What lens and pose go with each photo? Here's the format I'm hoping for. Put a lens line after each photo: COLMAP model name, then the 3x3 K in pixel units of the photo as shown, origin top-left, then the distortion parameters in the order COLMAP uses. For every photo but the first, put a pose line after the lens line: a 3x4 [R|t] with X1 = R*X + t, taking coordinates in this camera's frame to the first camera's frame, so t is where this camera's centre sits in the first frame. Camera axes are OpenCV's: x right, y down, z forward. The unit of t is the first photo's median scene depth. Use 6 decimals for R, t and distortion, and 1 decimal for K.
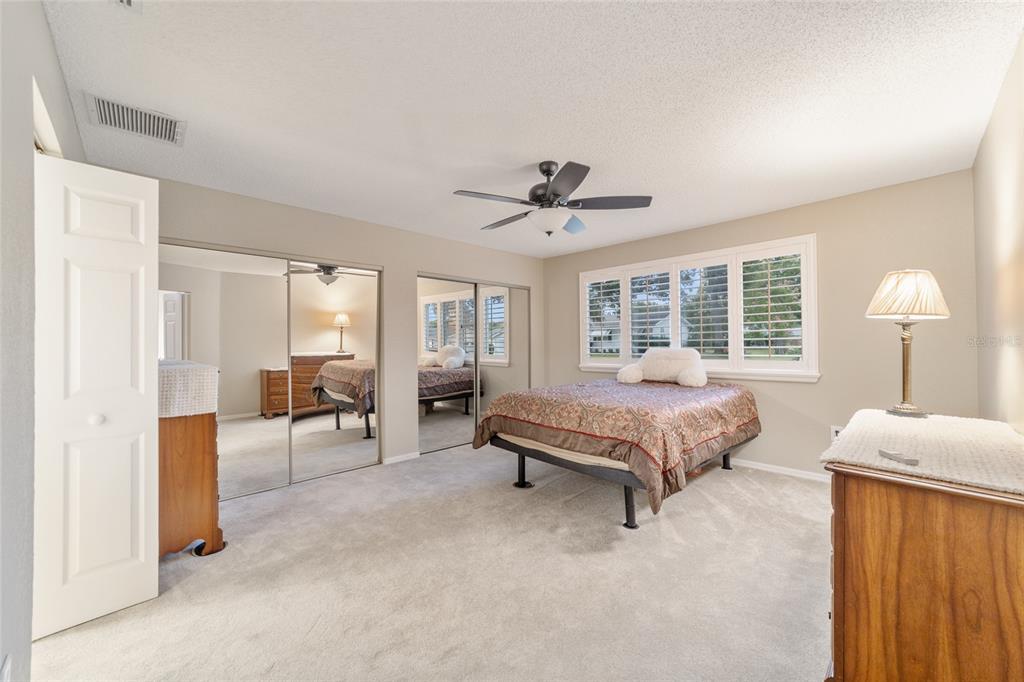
lens RADIAL K [[391.3, 0, 506.2], [0, 391.3, 341.9], [0, 0, 1]] dist [-0.001534, 0.000408]
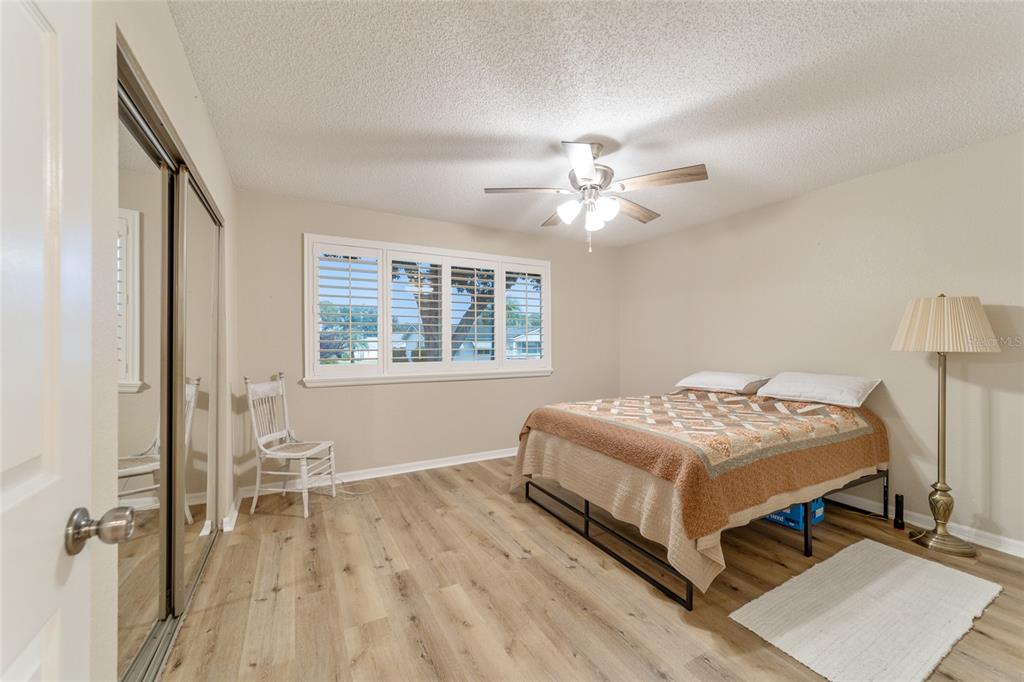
lens RADIAL K [[391.3, 0, 506.2], [0, 391.3, 341.9], [0, 0, 1]] dist [-0.001534, 0.000408]
pose [[0.272529, 0.012997, 0.962060, -0.441339], [-0.008528, 0.999902, -0.011092, 0.005828], [-0.962110, -0.005182, 0.272613, 0.691630]]
